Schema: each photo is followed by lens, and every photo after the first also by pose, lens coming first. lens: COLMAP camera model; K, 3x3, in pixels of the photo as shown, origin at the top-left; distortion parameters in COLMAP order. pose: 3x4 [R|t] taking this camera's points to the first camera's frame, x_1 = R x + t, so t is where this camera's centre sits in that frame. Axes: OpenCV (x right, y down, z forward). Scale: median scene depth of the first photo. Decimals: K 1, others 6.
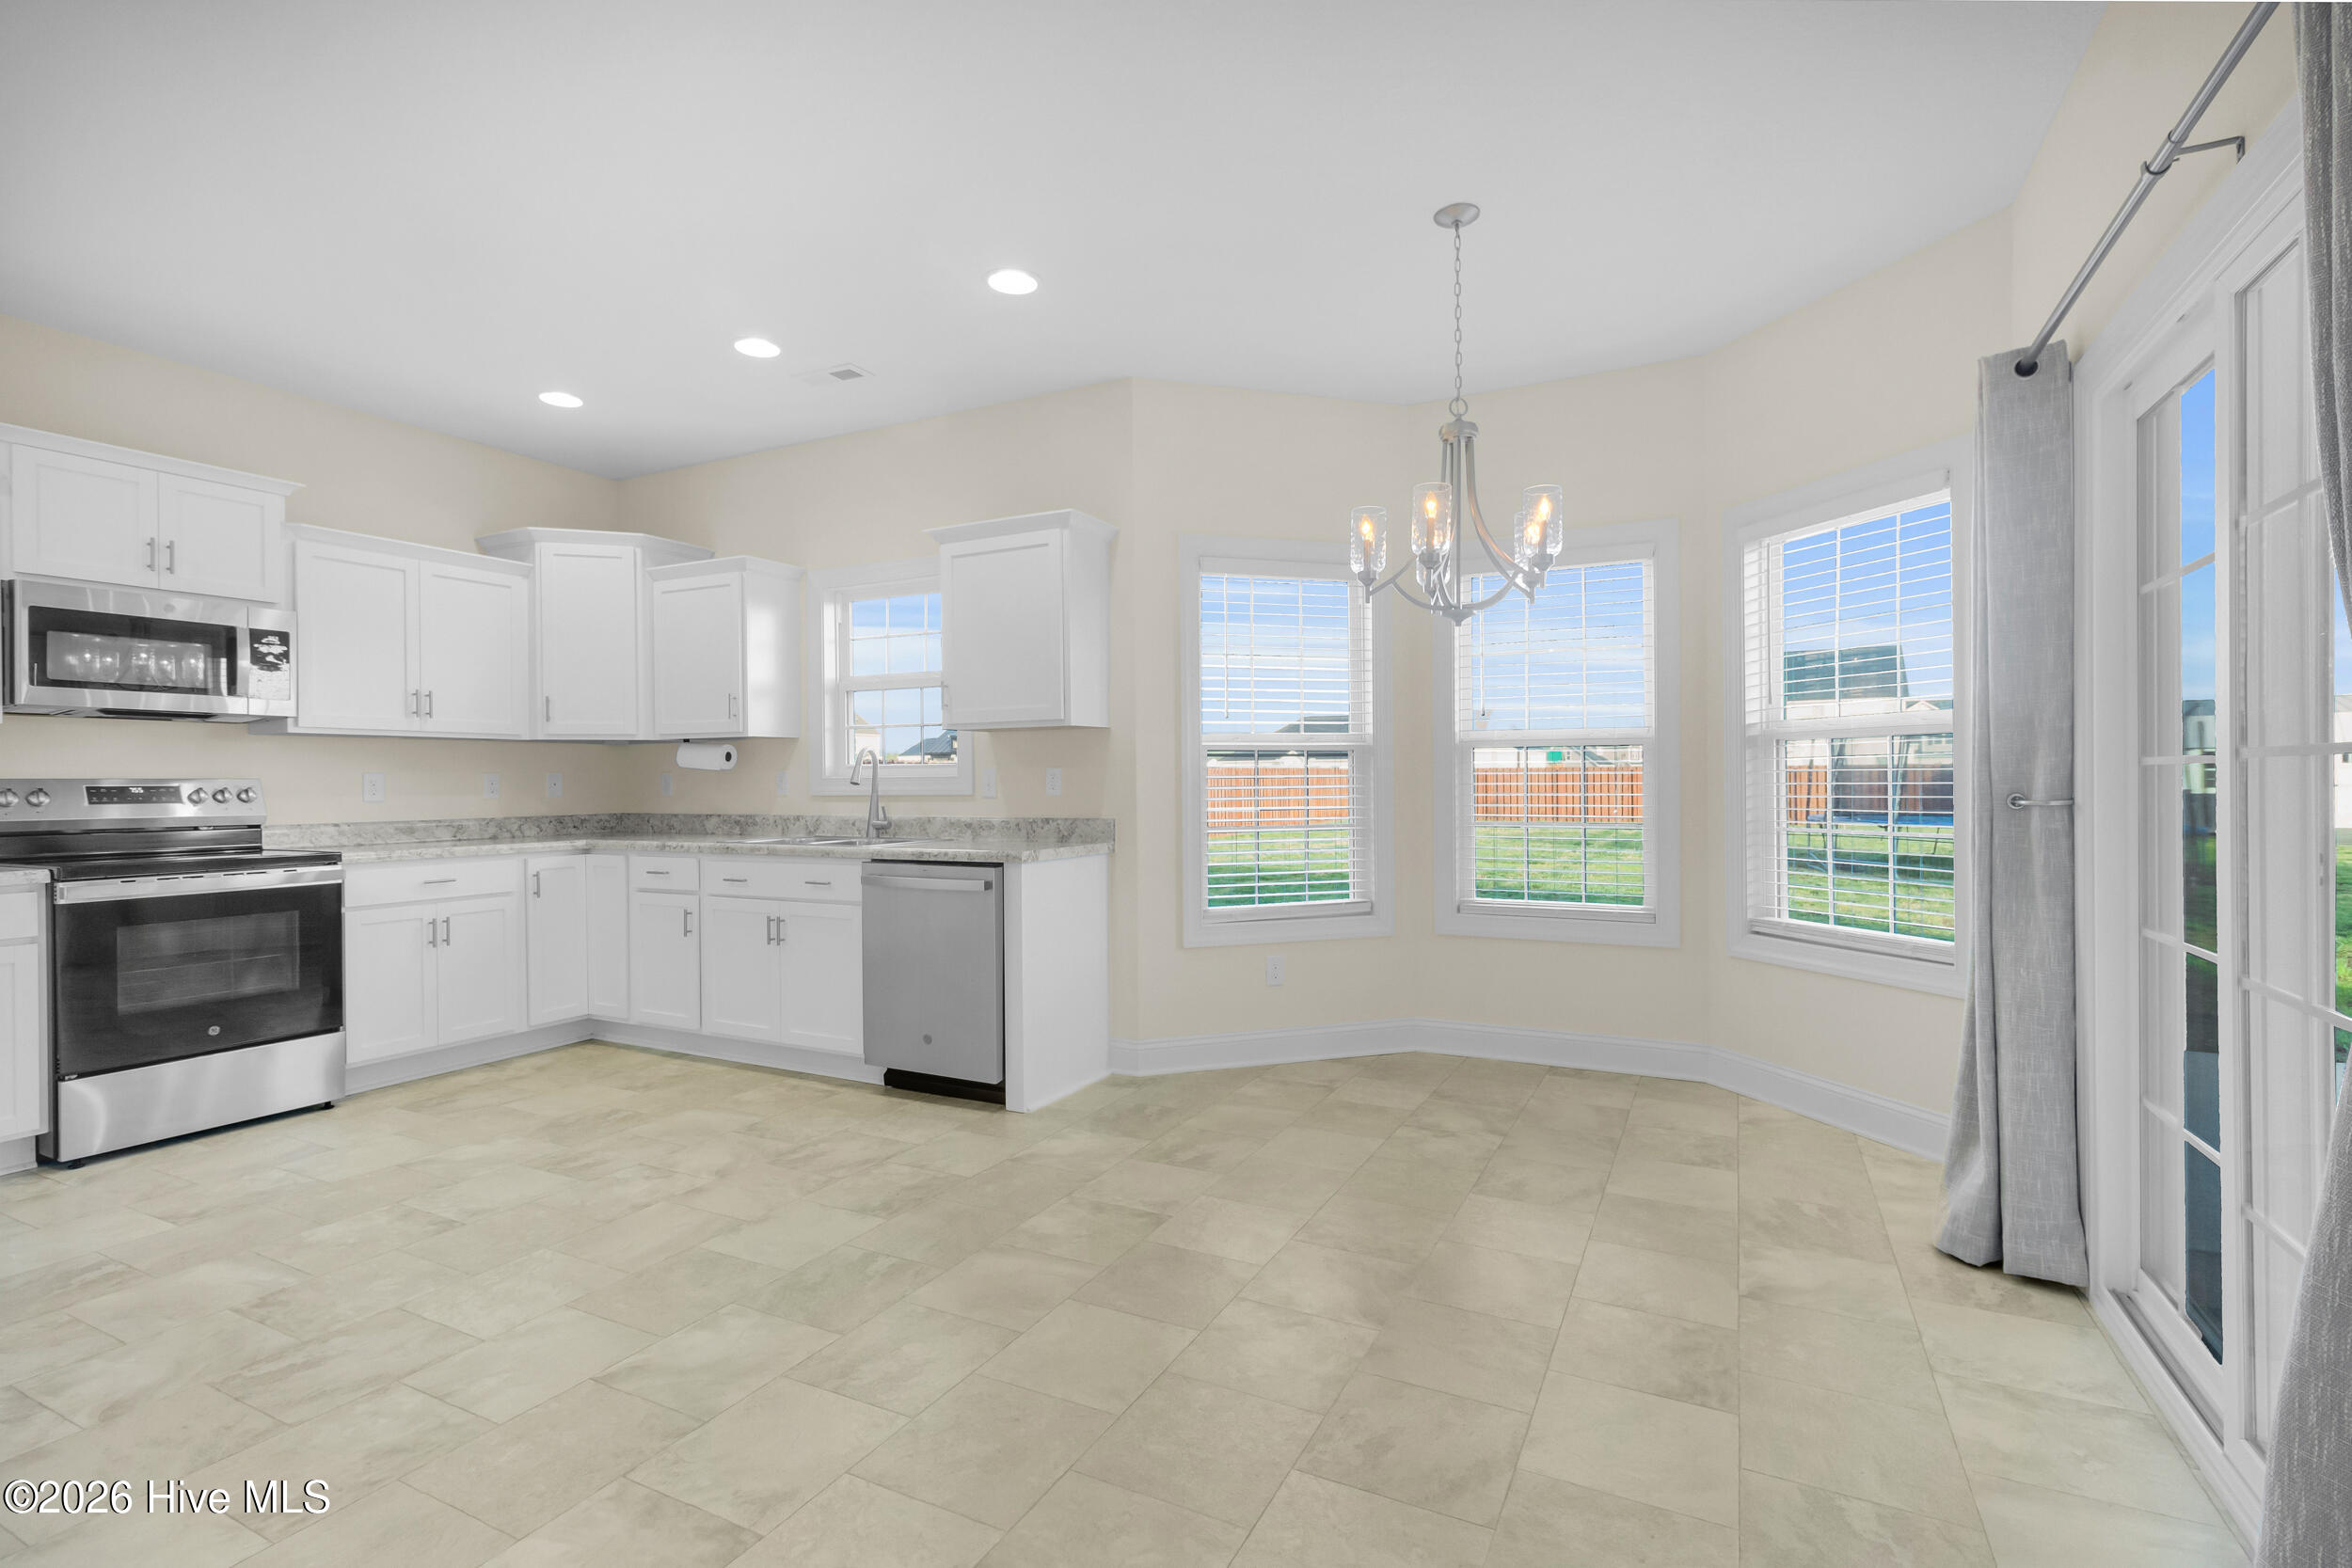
lens RADIAL K [[1134.1, 0, 1176.0], [0, 1134.1, 784.0], [0, 0, 1]] dist [0.000538, -0.000231]
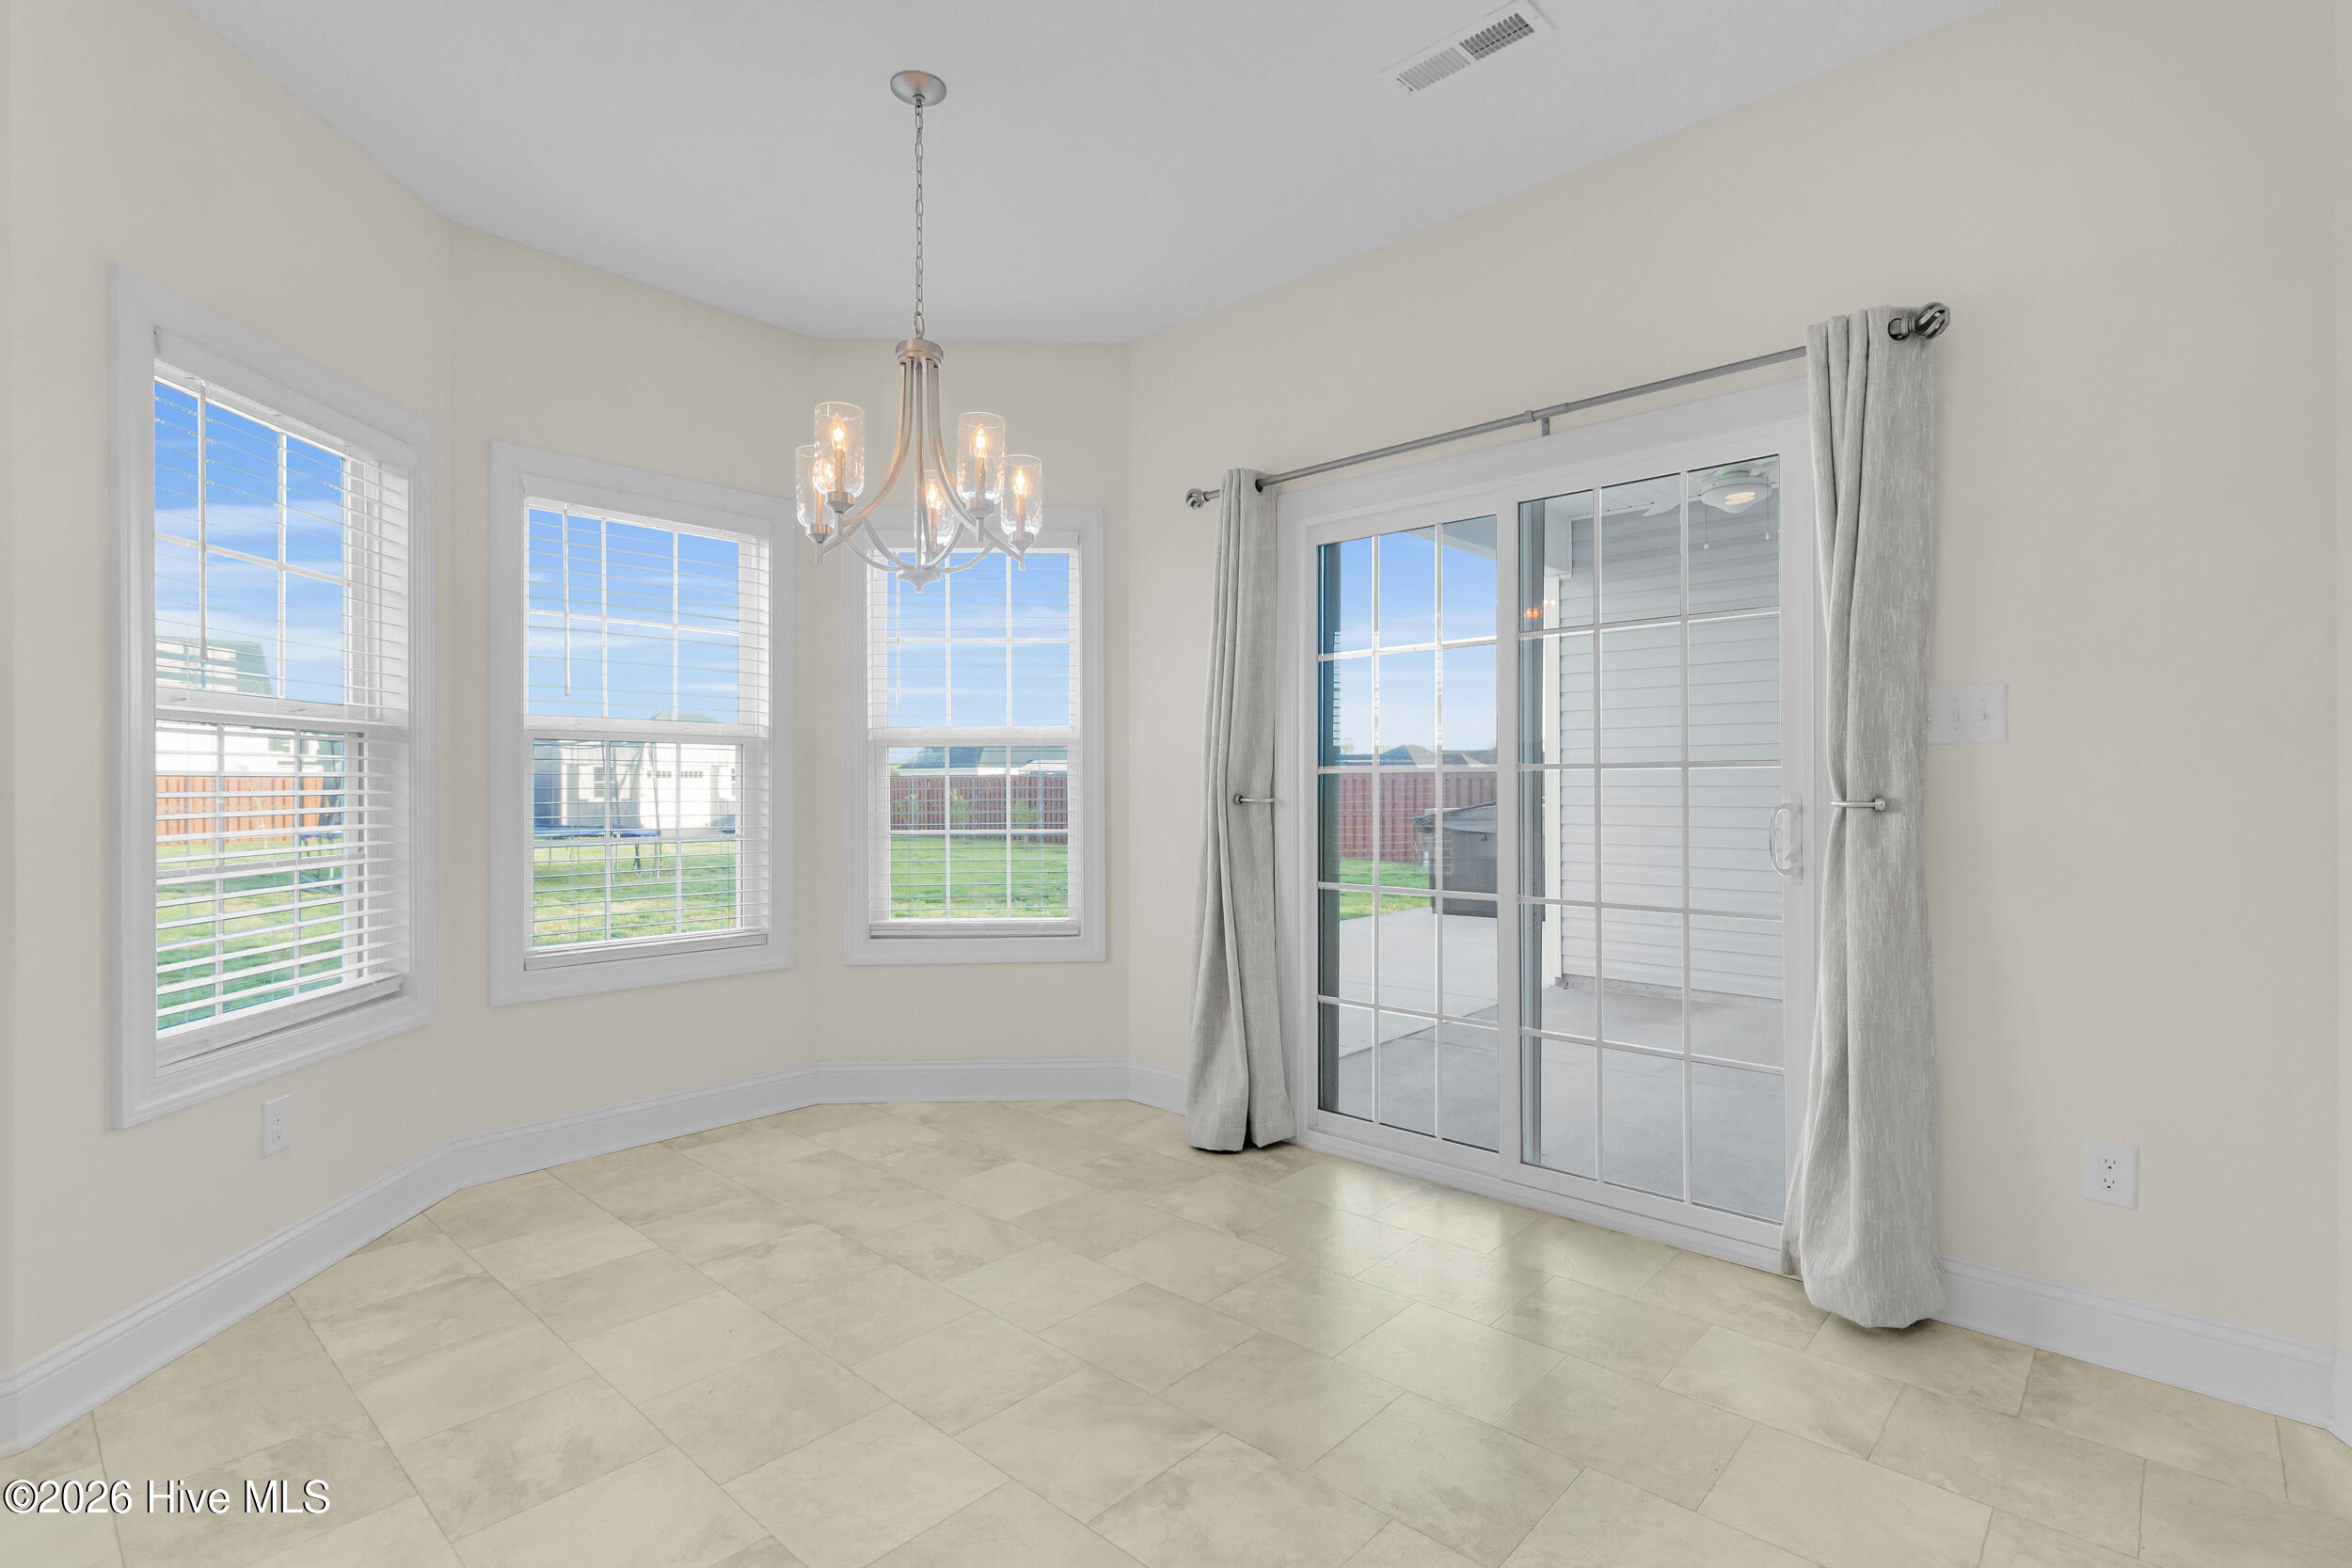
lens RADIAL K [[1085.8, 0, 1184.3], [0, 1085.8, 795.9], [0, 0, 1]] dist [0.003082, 0.000442]
pose [[0.261512, -0.002450, 0.965197, -0.434953], [0.010902, 0.999940, -0.000415, 0.008461], [-0.965139, 0.010631, 0.261523, 0.590888]]
